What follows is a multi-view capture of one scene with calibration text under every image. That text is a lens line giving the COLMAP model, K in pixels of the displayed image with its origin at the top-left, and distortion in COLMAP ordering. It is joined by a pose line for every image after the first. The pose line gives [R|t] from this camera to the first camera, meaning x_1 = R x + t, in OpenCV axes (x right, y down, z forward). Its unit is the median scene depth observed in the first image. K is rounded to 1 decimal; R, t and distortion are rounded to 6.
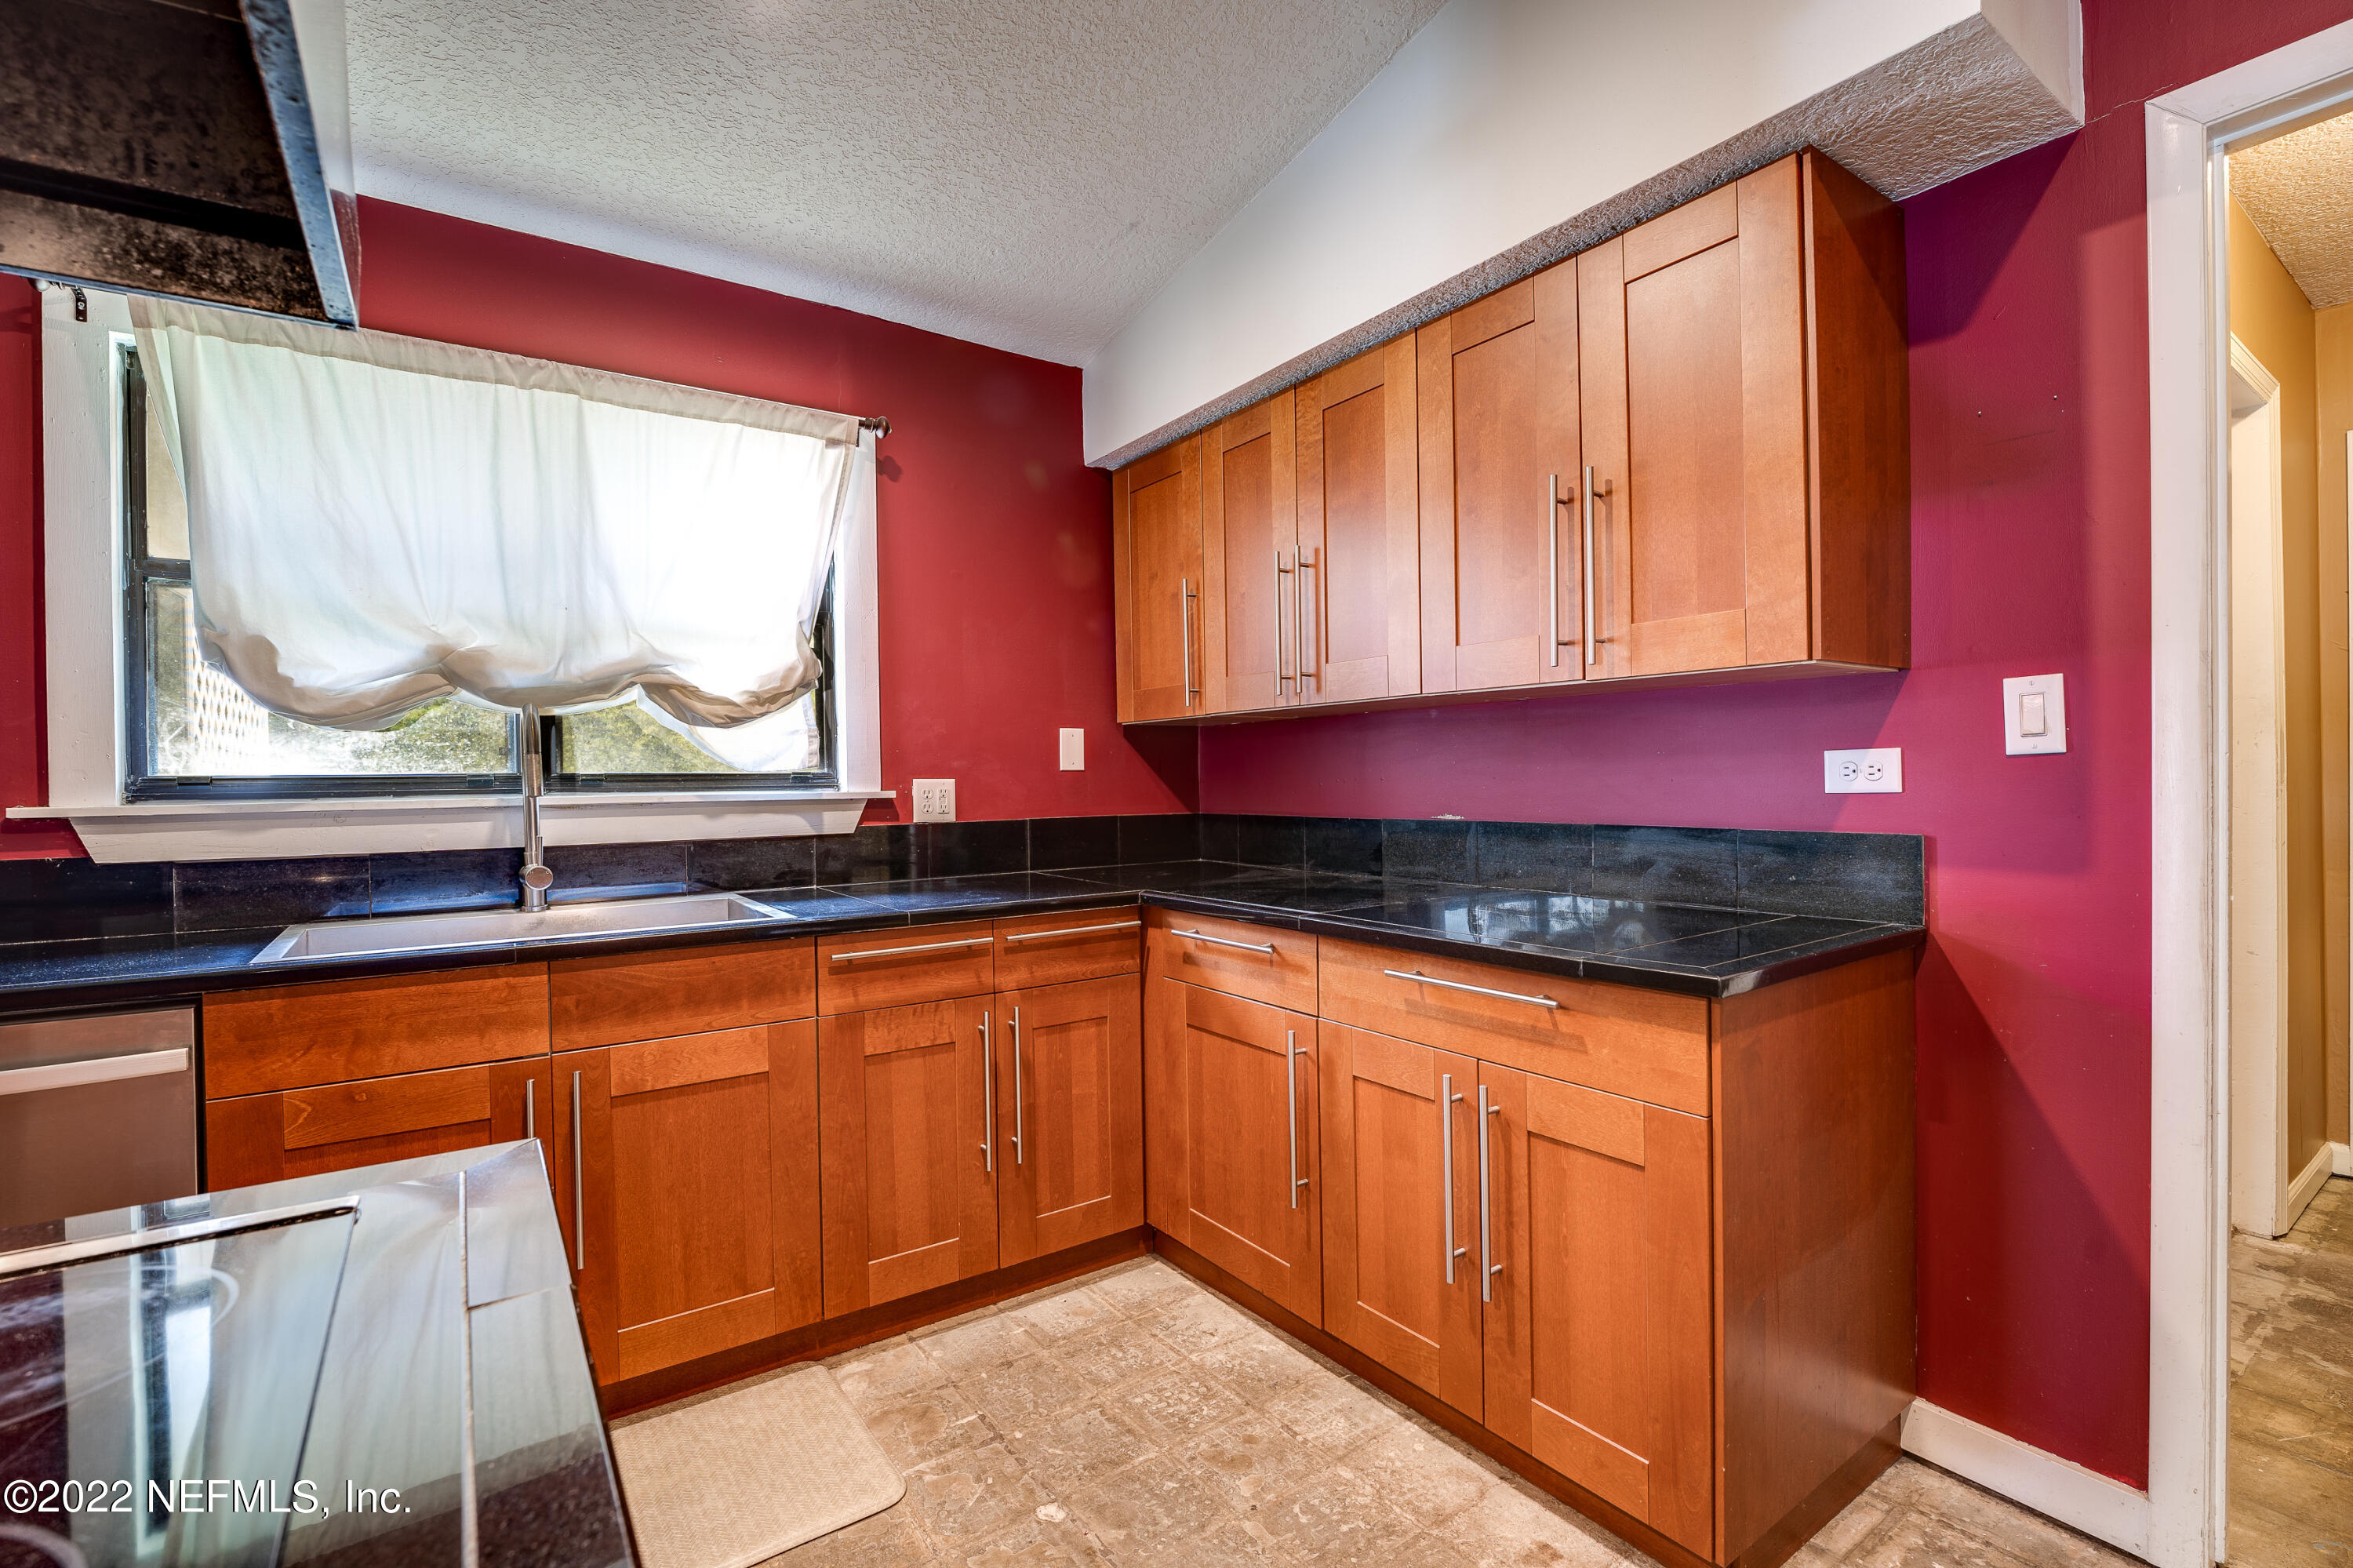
lens RADIAL K [[1052.5, 0, 1176.5], [0, 1052.5, 784.0], [0, 0, 1]] dist [-0.018880, 0.001014]
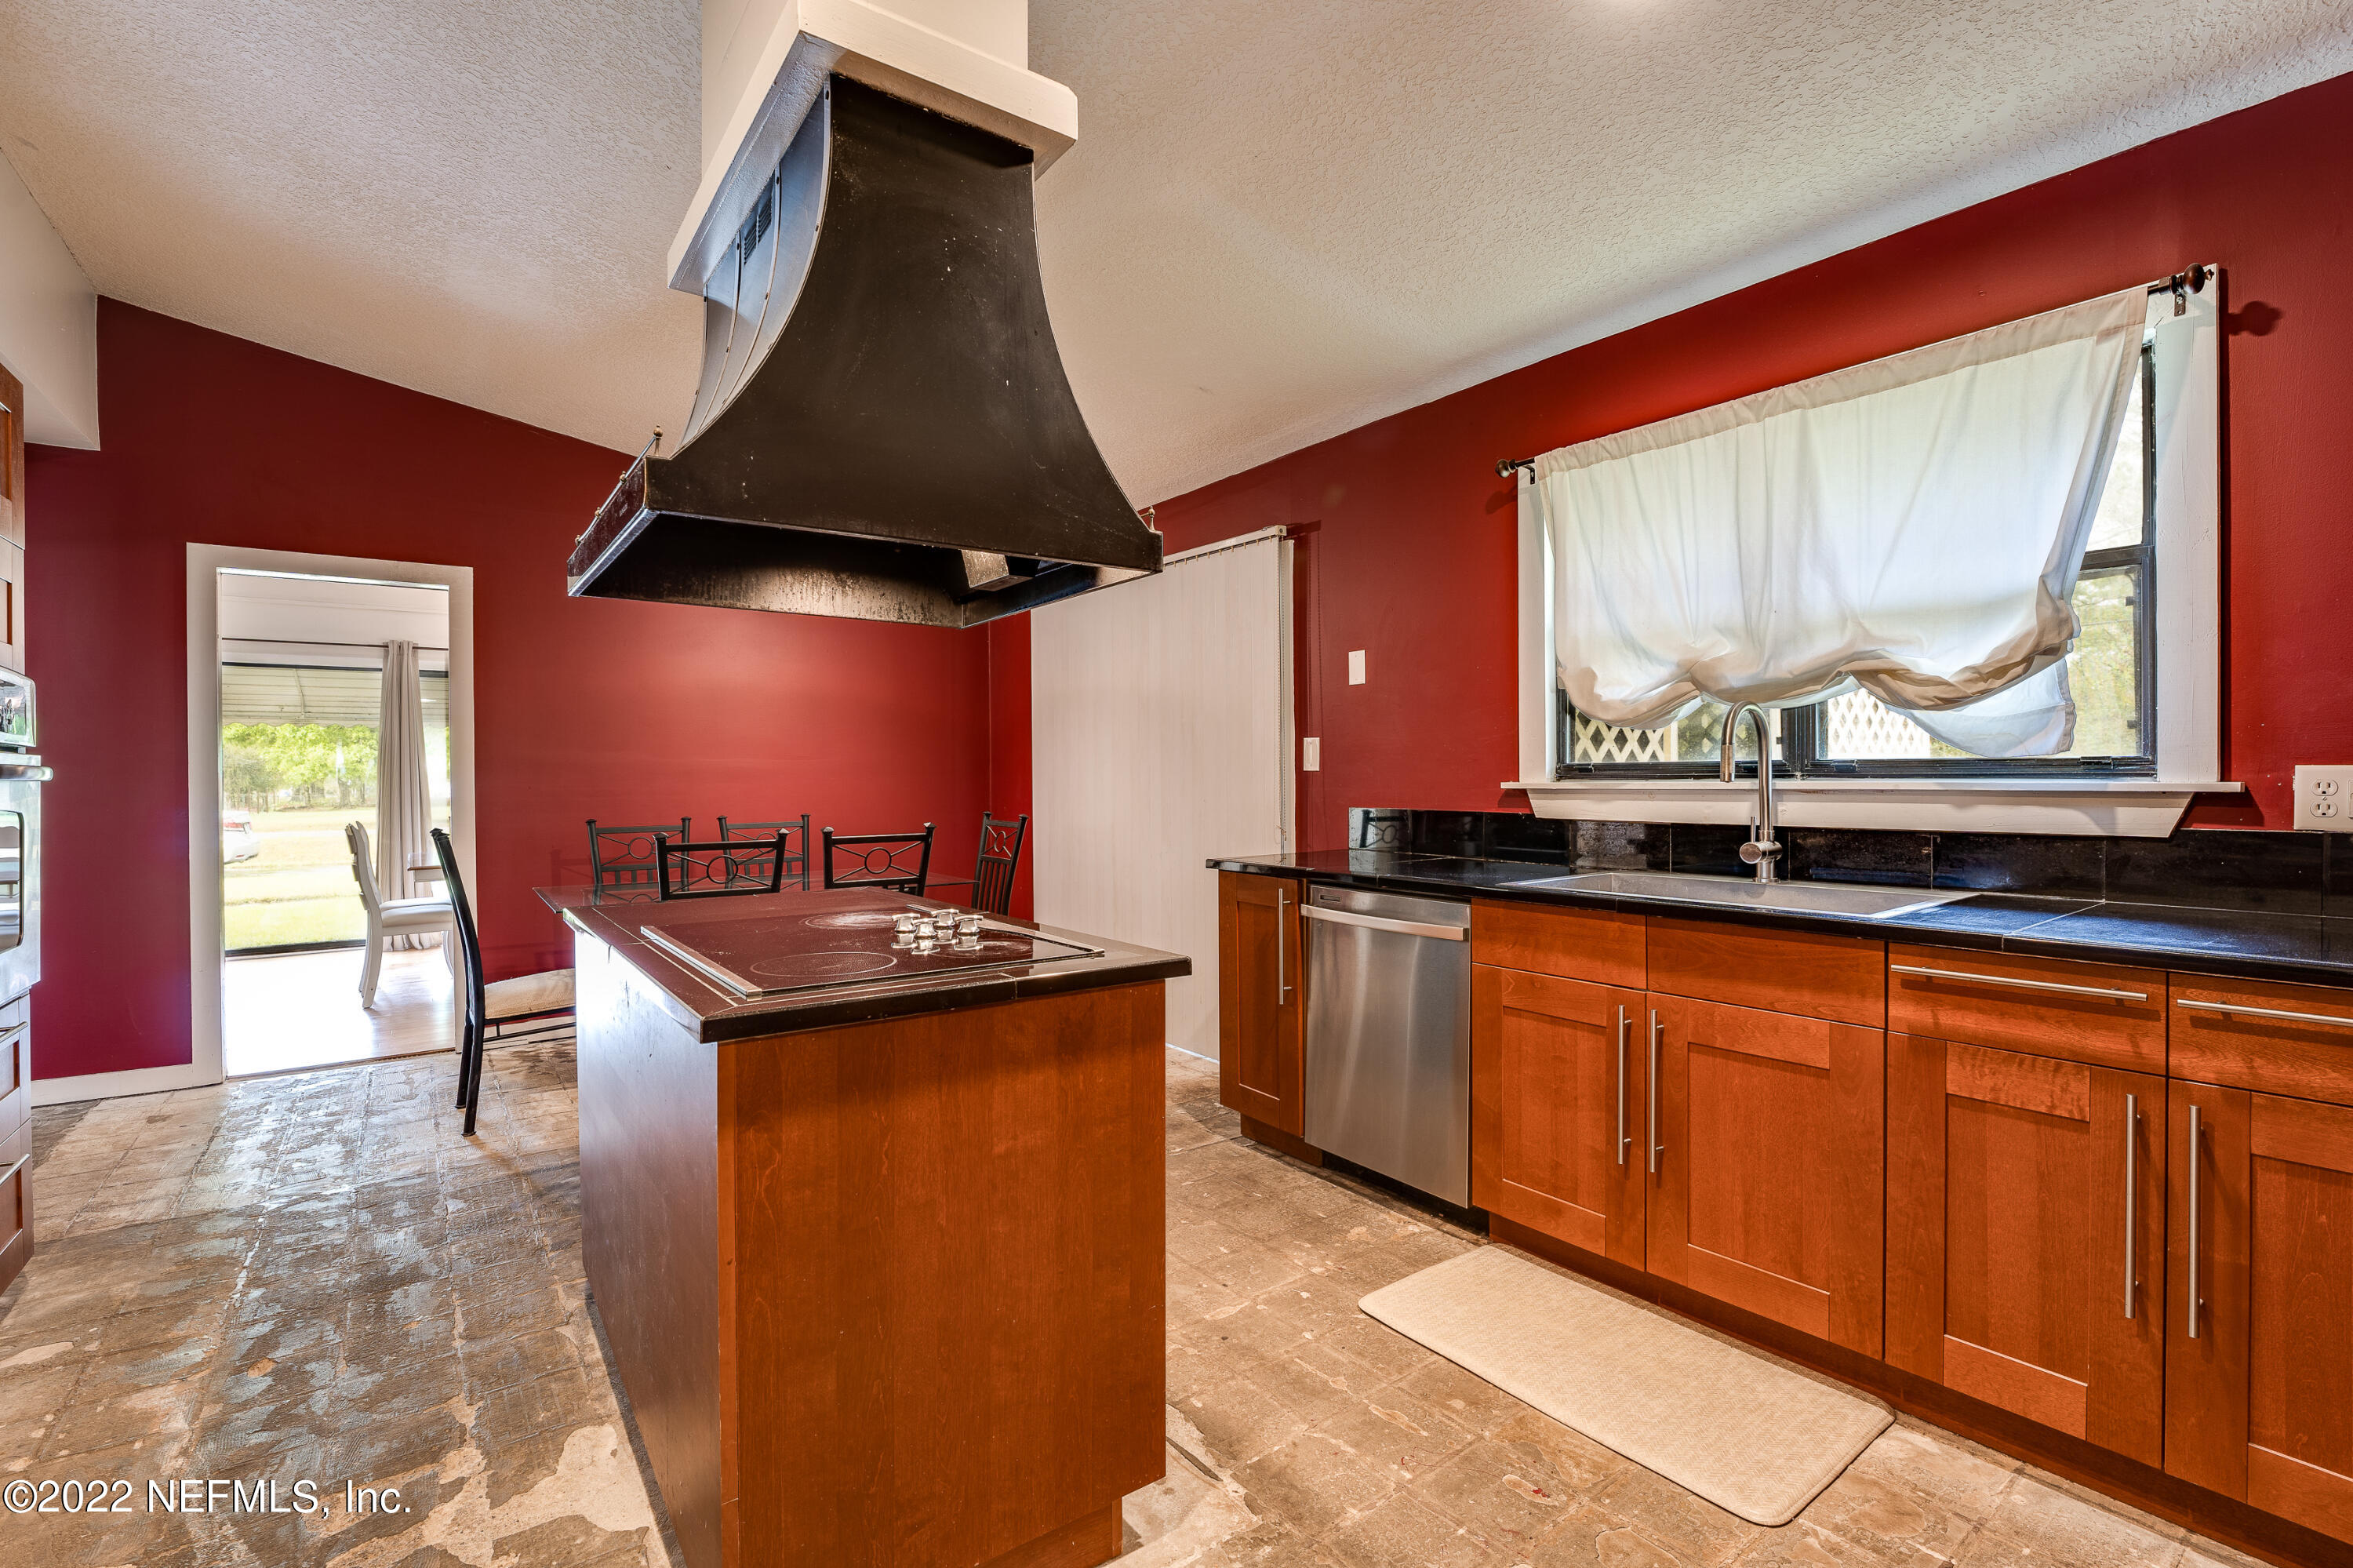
lens RADIAL K [[1052.5, 0, 1176.5], [0, 1052.5, 784.0], [0, 0, 1]] dist [-0.018880, 0.001014]
pose [[0.024162, 0.021338, -0.999480, 0.524980], [0.003002, 0.999766, 0.021417, -0.011942], [0.999704, -0.003518, 0.024092, 0.352930]]
